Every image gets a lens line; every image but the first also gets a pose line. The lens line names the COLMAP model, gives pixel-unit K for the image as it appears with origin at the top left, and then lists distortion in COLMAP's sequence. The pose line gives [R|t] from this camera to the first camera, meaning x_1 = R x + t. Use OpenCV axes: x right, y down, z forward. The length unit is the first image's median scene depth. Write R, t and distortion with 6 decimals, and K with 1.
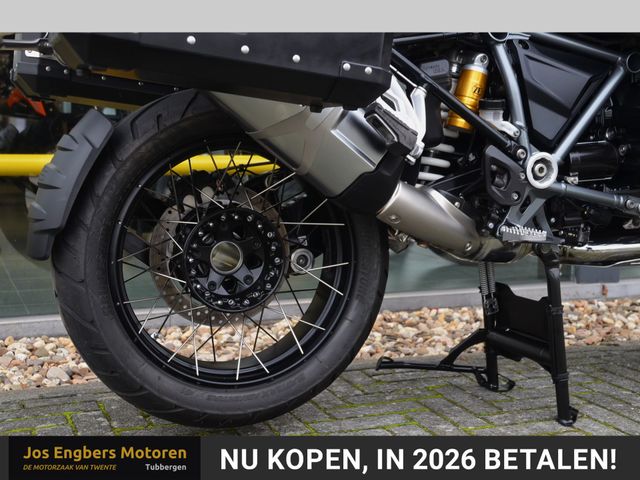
lens RADIAL K [[908.1, 0, 320.0], [0, 908.1, 240.0], [0, 0, 1]] dist [0.128763, 0.007770]
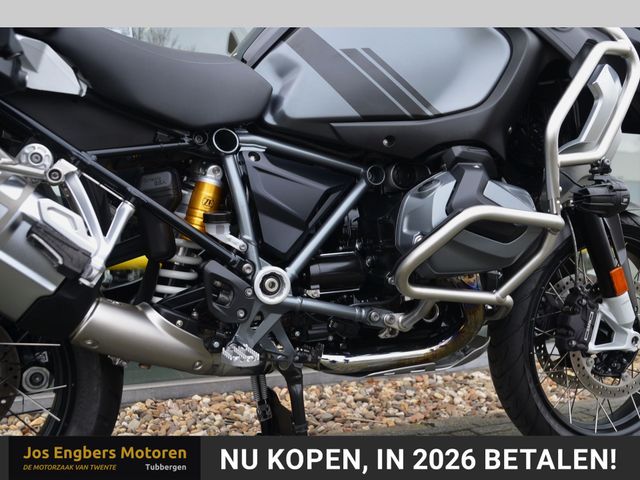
lens RADIAL K [[660.7, 0, 320.0], [0, 660.7, 240.0], [0, 0, 1]] dist [-0.078283, 0.289149]
pose [[0.999954, -0.009583, 0.001036, 0.287870], [0.009636, 0.996477, -0.083309, -0.064344], [-0.000234, 0.083315, 0.996523, 0.304220]]
